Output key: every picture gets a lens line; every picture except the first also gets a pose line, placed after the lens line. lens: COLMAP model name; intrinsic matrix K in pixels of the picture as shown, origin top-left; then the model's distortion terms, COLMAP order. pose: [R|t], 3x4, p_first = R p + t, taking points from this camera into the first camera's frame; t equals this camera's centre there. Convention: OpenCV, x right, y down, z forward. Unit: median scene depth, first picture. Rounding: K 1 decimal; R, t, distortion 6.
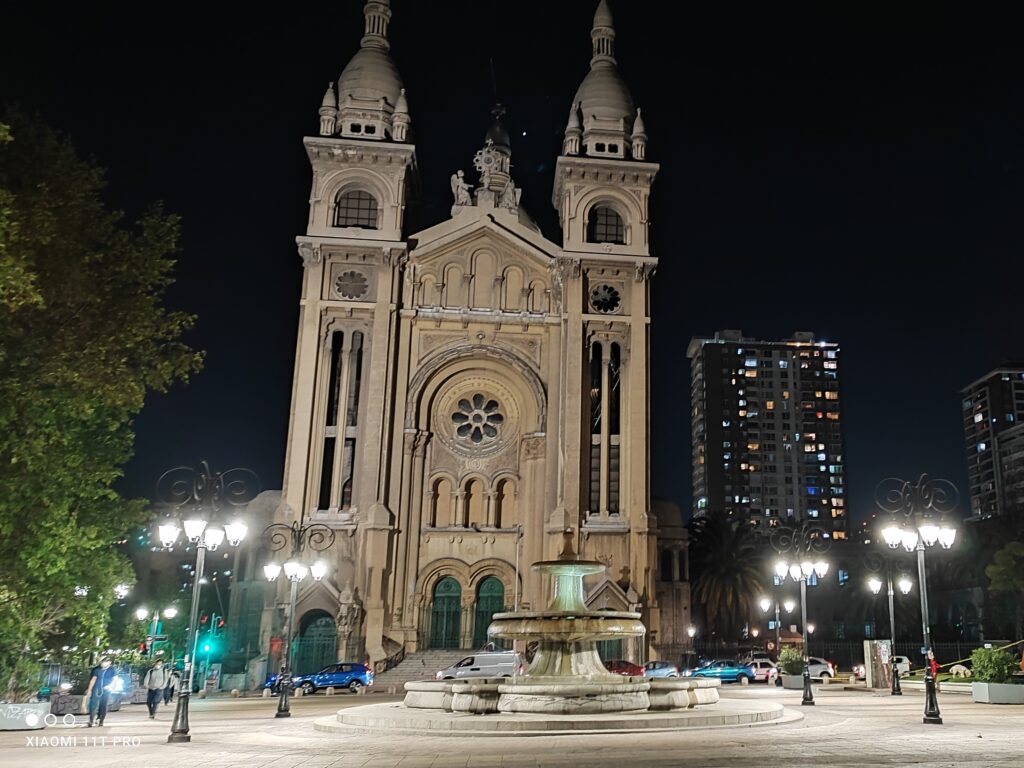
lens RADIAL K [[984.1, 0, 661.9], [0, 984.1, 381.4], [0, 0, 1]] dist [0.075673, -0.101637]
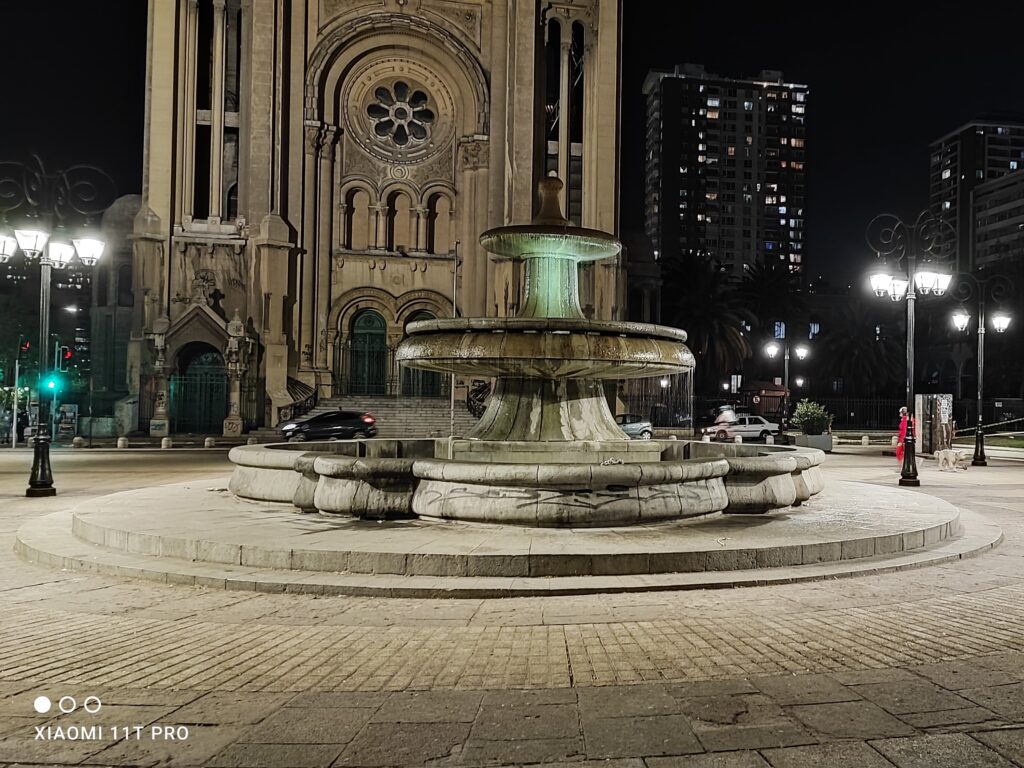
lens RADIAL K [[987.7, 0, 685.1], [0, 987.7, 378.9], [0, 0, 1]] dist [0.045232, -0.017475]
pose [[0.996135, 0.022596, 0.084883, -0.024464], [-0.042087, 0.970980, 0.235429, 0.048108], [-0.077099, -0.238092, 0.968178, 0.171524]]
